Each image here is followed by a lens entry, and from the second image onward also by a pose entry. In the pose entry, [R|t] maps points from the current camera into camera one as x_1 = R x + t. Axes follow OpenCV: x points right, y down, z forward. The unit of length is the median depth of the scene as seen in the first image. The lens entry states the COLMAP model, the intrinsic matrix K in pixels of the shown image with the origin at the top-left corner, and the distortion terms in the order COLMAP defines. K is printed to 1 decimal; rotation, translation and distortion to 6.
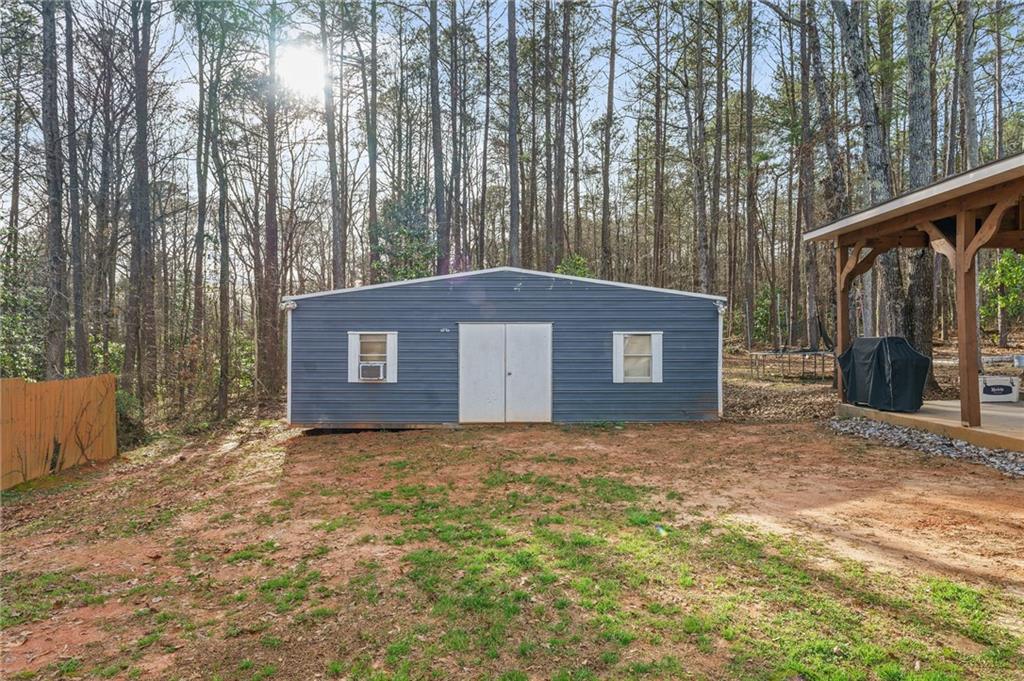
lens RADIAL K [[562.8, 0, 508.5], [0, 562.8, 338.9], [0, 0, 1]] dist [-0.006226, 0.000422]
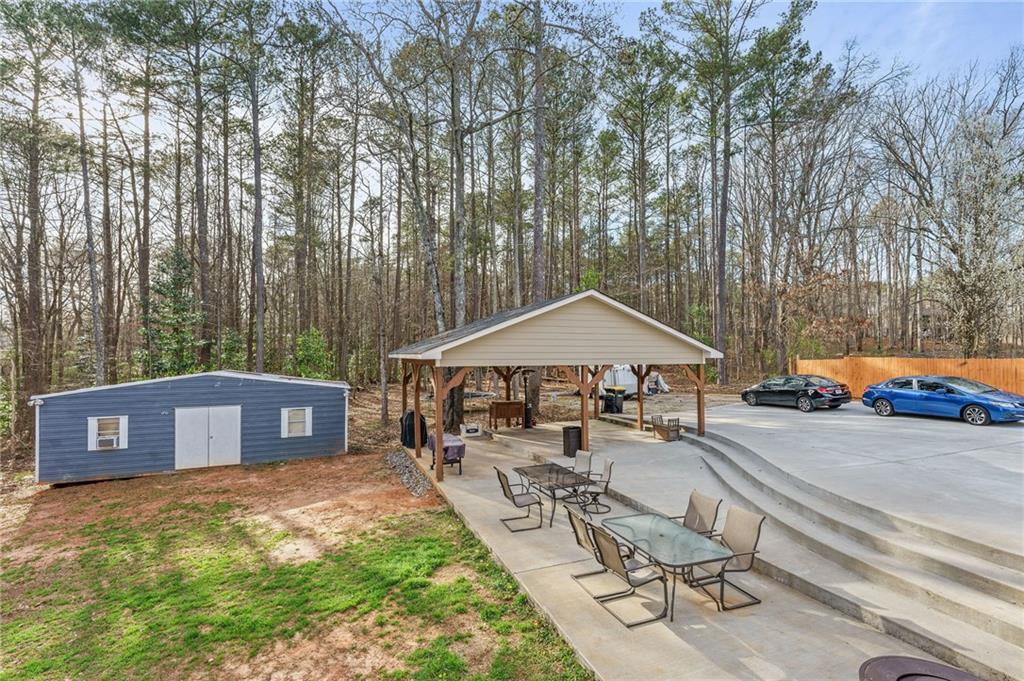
lens RADIAL K [[466.0, 0, 522.0], [0, 466.0, 346.7], [0, 0, 1]] dist [-0.007858, 0.000788]
pose [[0.920275, -0.002672, 0.391262, 0.311073], [0.007009, 0.999929, -0.009656, -0.186372], [-0.391208, 0.011628, 0.920229, -0.625984]]
